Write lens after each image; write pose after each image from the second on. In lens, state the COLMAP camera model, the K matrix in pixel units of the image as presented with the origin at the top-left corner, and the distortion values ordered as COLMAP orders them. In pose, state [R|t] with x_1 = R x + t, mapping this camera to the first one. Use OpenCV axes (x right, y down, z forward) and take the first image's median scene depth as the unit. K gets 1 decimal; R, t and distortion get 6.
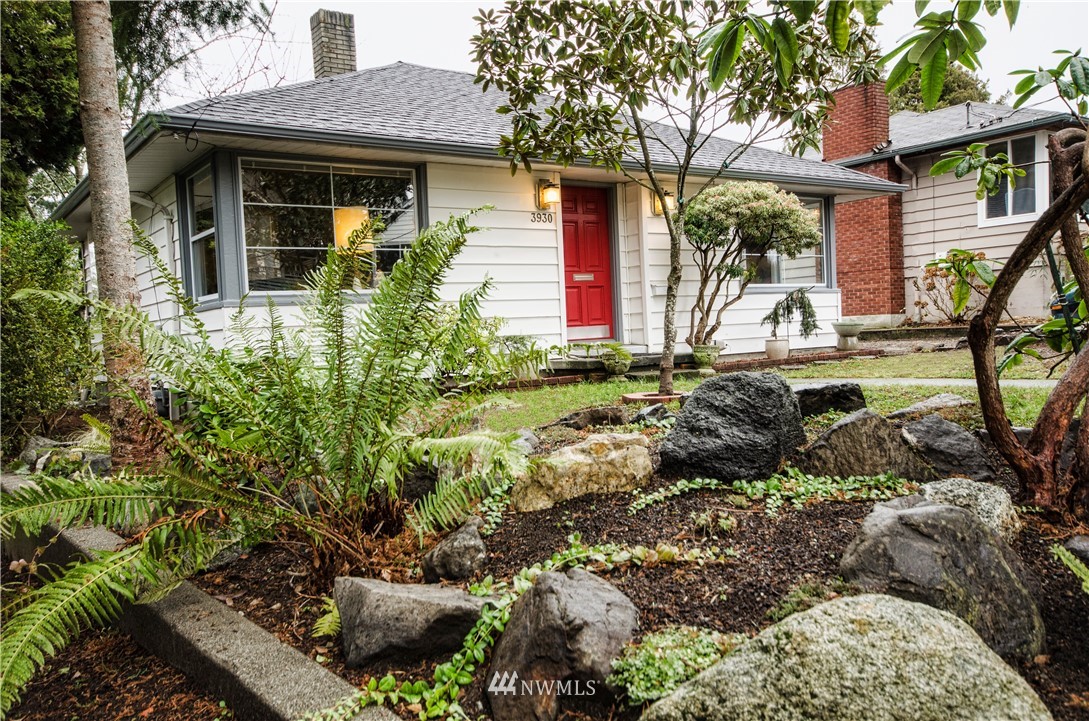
lens RADIAL K [[874.8, 0, 544.5], [0, 874.8, 360.5], [0, 0, 1]] dist [0.002416, 0.001043]
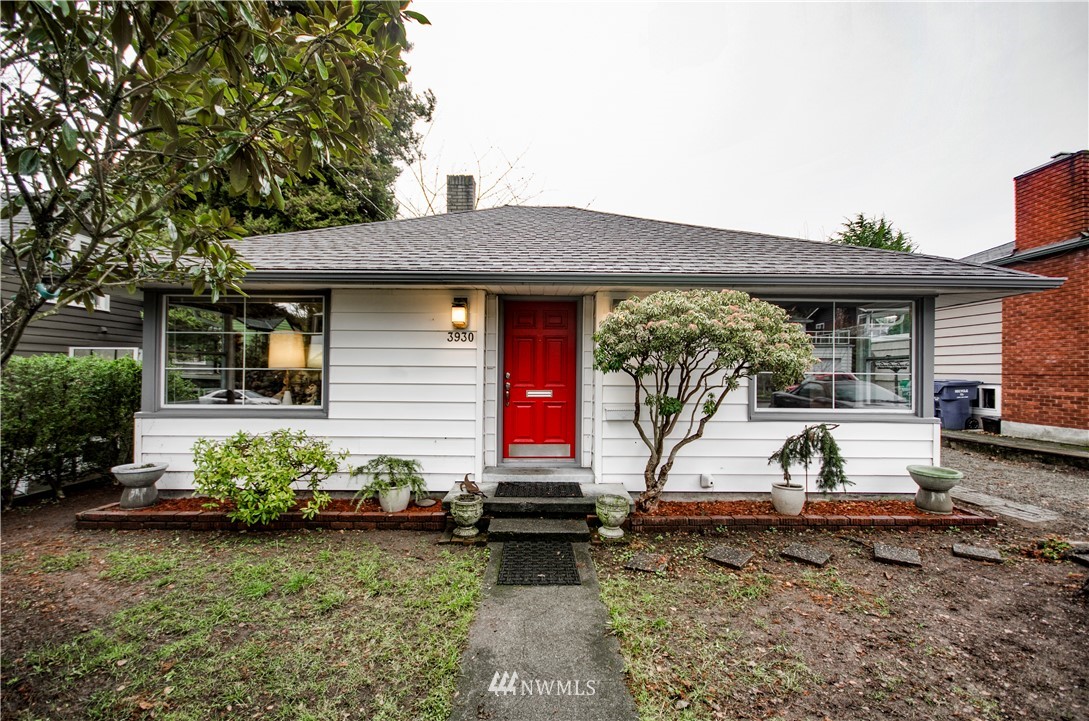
lens RADIAL K [[468.1, 0, 544.5], [0, 468.1, 360.5], [0, 0, 1]] dist [0.014401, 0.000000]
pose [[0.831118, 0.044510, -0.554312, 0.324306], [-0.069403, 0.997300, -0.023979, -0.114855], [0.551748, 0.058401, 0.831964, 0.540046]]
